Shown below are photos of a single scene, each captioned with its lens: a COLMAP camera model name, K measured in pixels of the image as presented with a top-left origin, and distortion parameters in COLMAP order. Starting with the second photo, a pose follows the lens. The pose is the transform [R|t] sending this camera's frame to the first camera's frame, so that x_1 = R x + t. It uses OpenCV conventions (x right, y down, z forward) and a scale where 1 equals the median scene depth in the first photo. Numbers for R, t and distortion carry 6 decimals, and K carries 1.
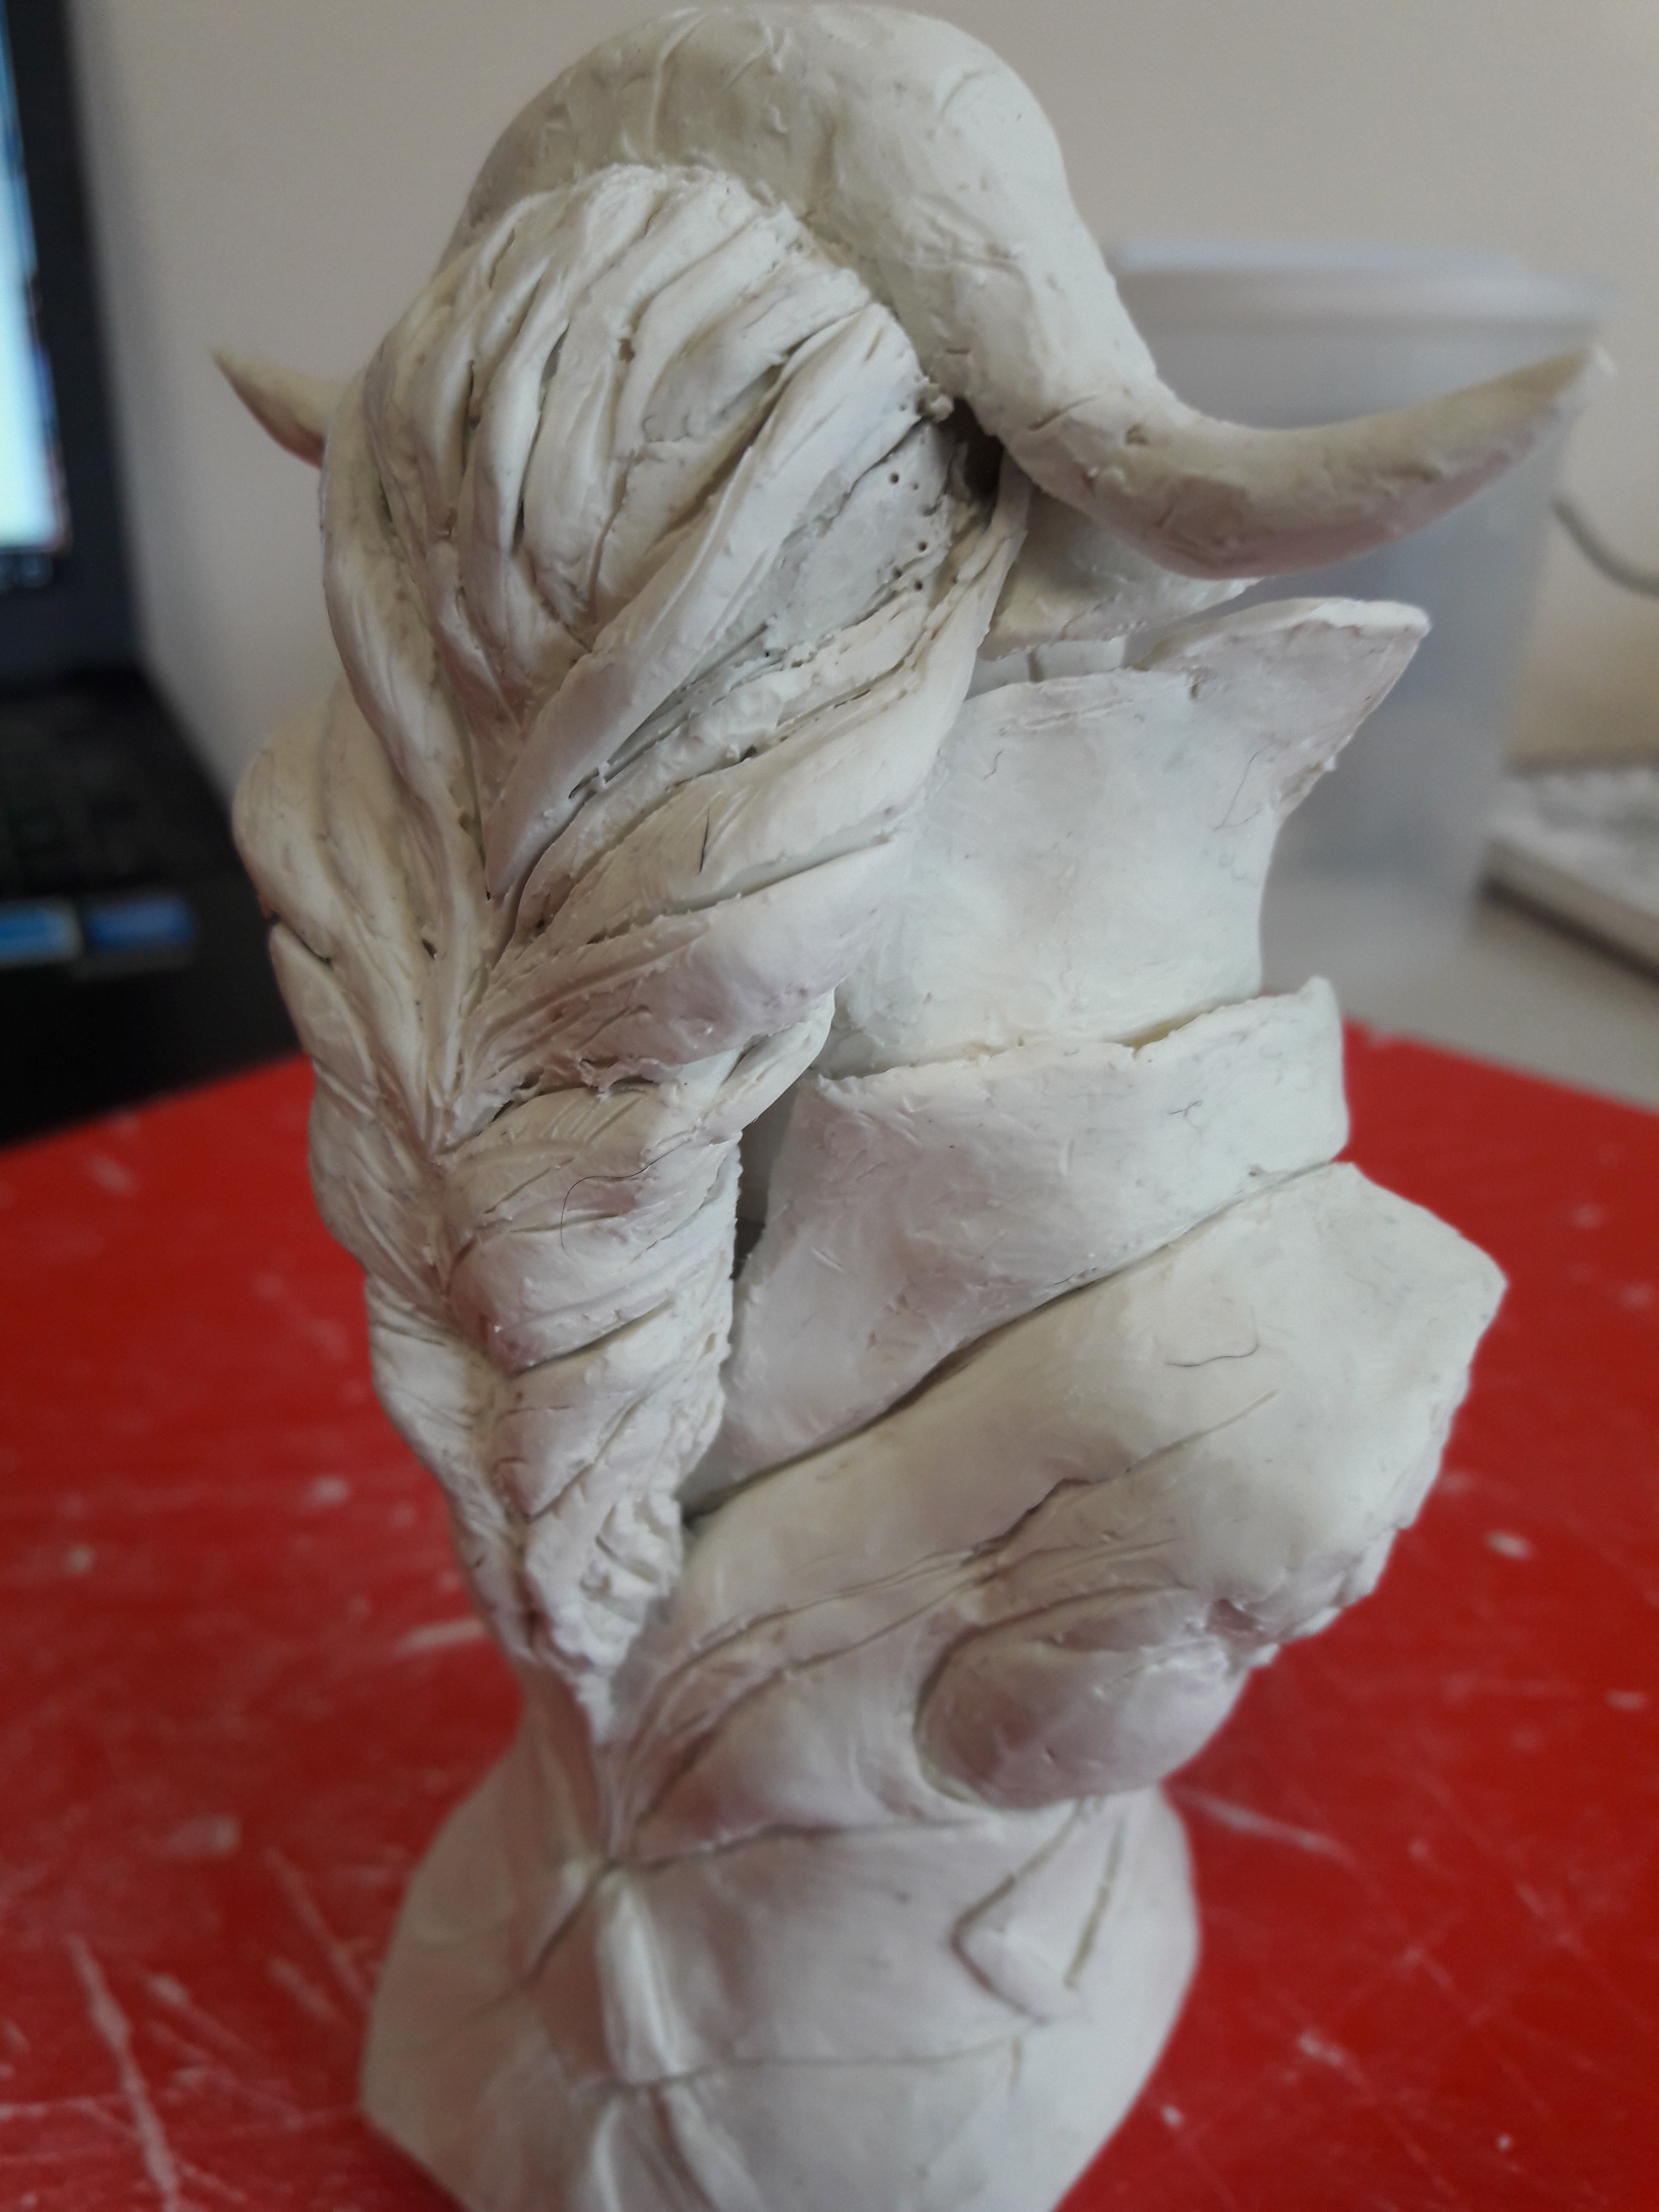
lens RADIAL K [[1796.3, 0, 824.8], [0, 1796.3, 1094.2], [0, 0, 1]] dist [0.006662, -0.030250]
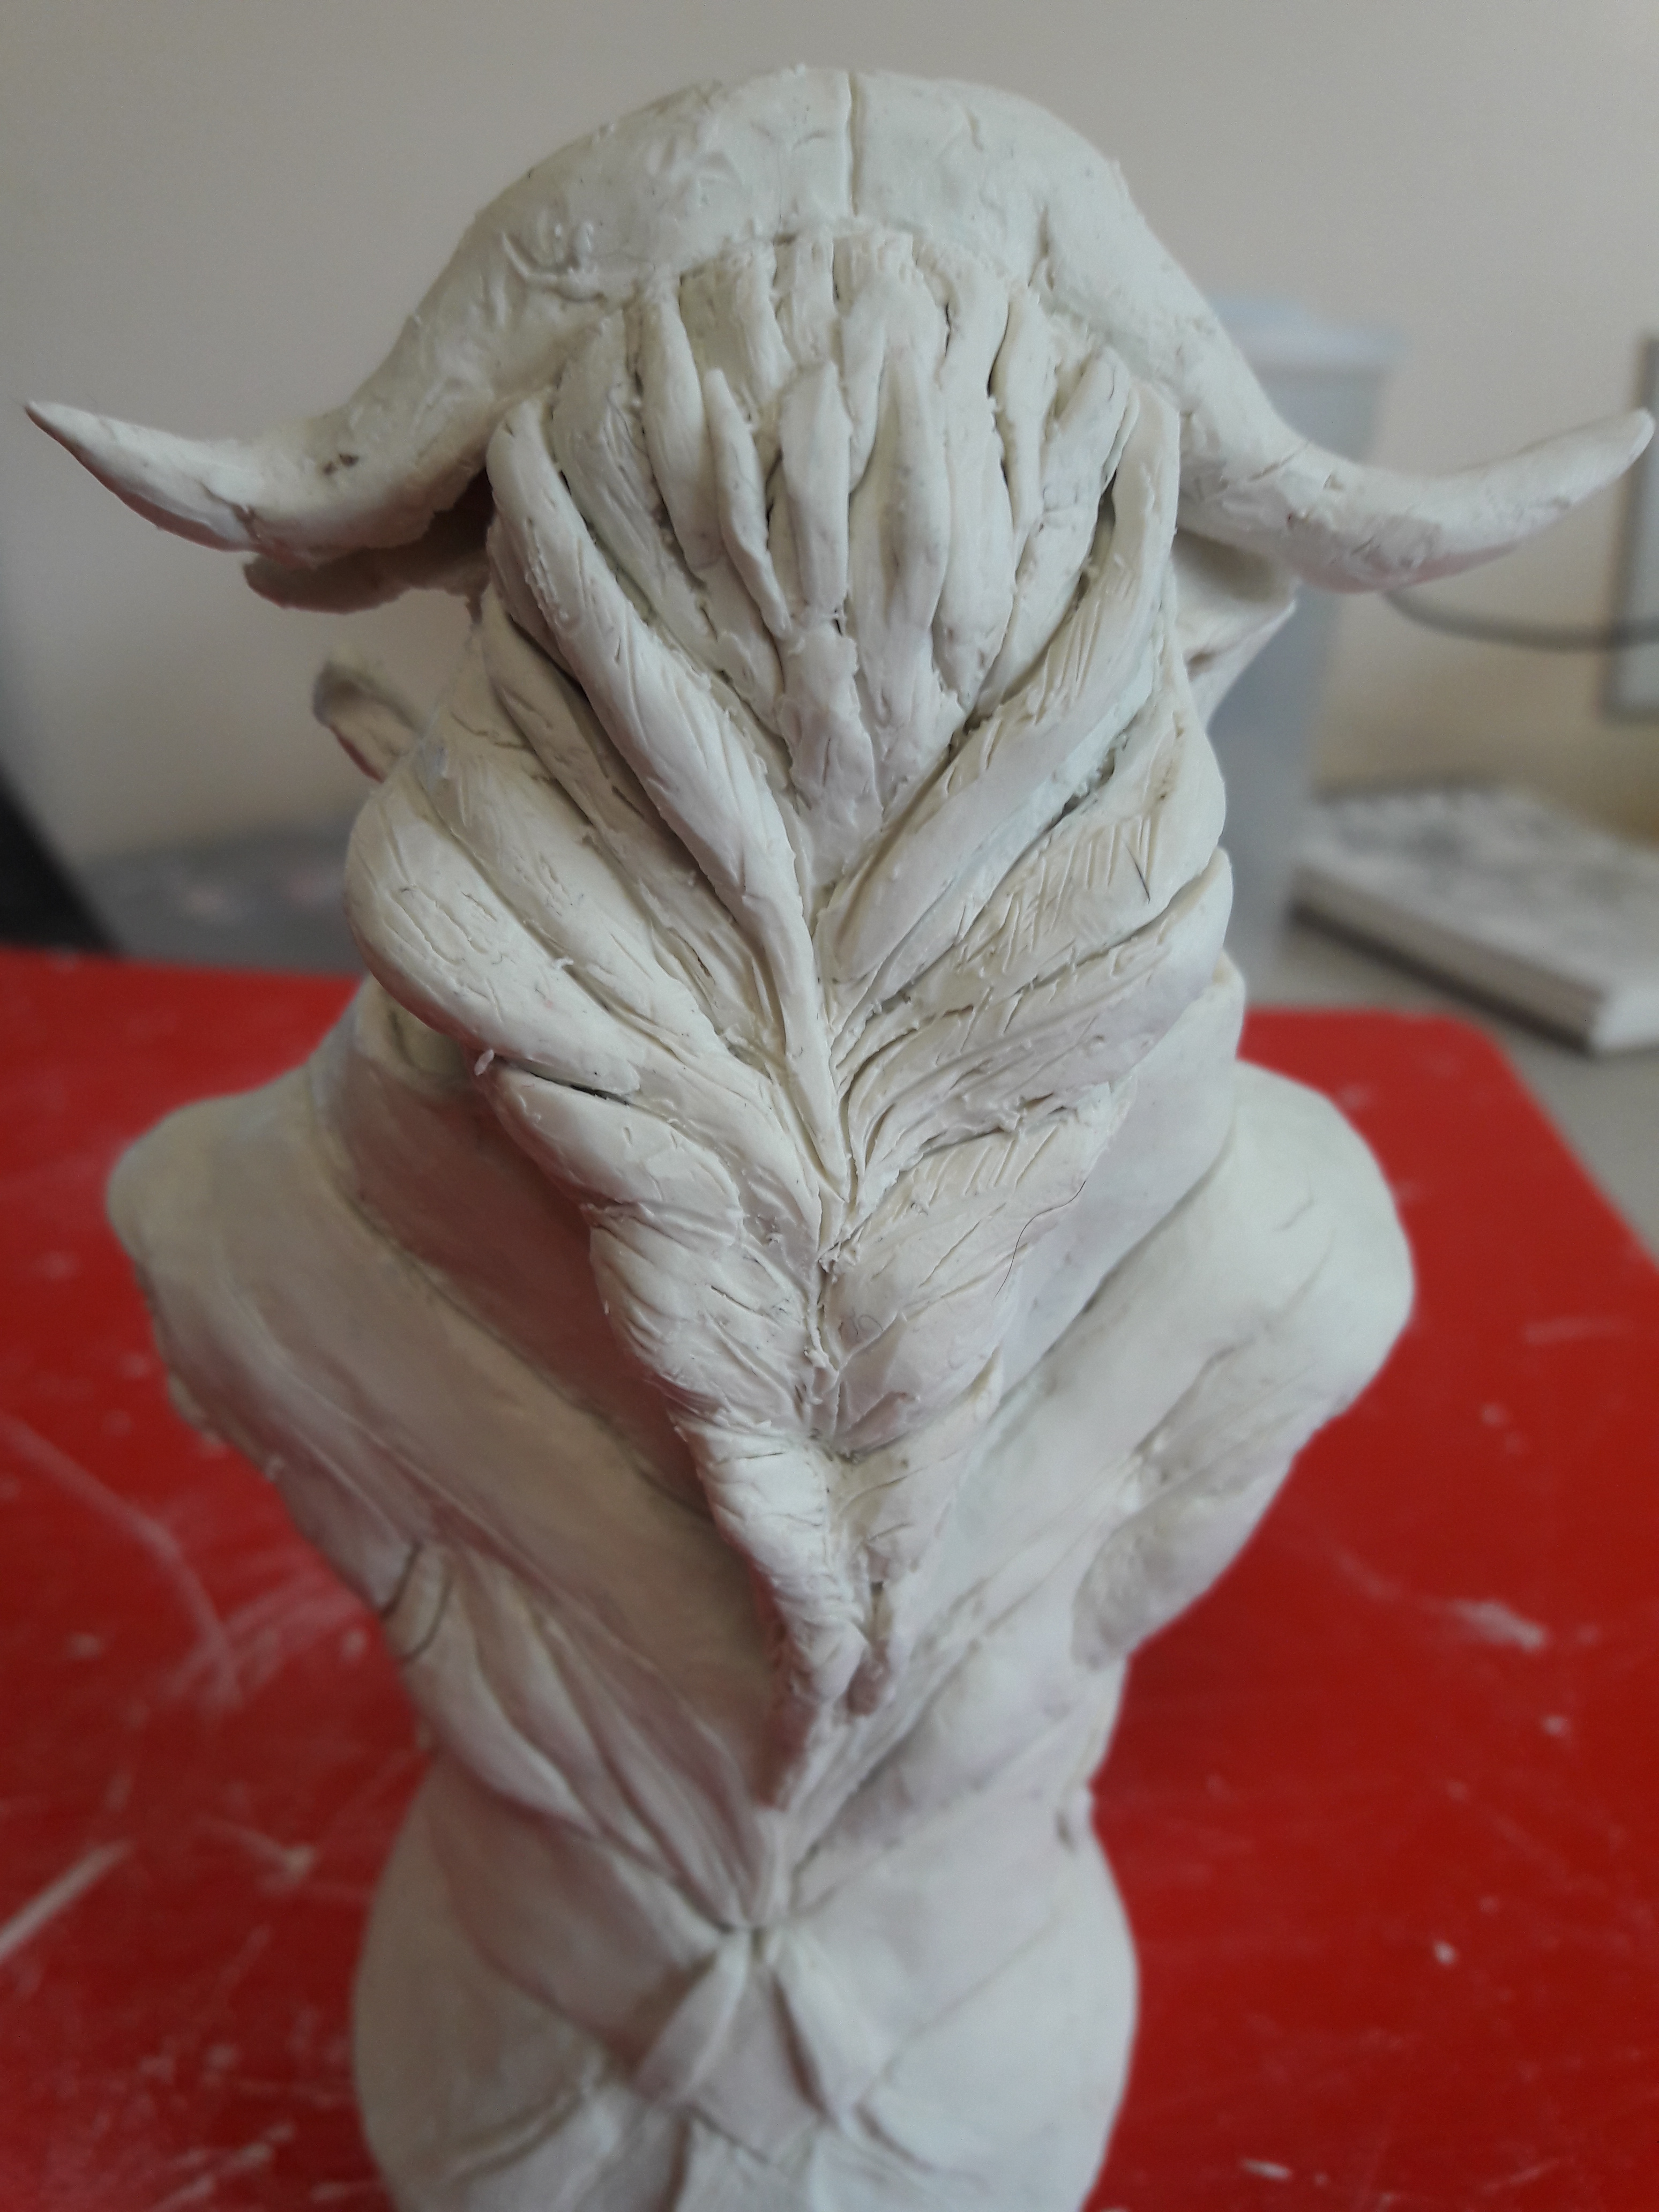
lens RADIAL K [[1796.3, 0, 808.0], [0, 1796.3, 1106.9], [0, 0, 1]] dist [0.006662, -0.030250]
pose [[0.732962, -0.264576, 0.626711, -0.864534], [0.247830, 0.961810, 0.116198, -0.167222], [-0.633520, 0.070149, 0.770540, 0.276984]]
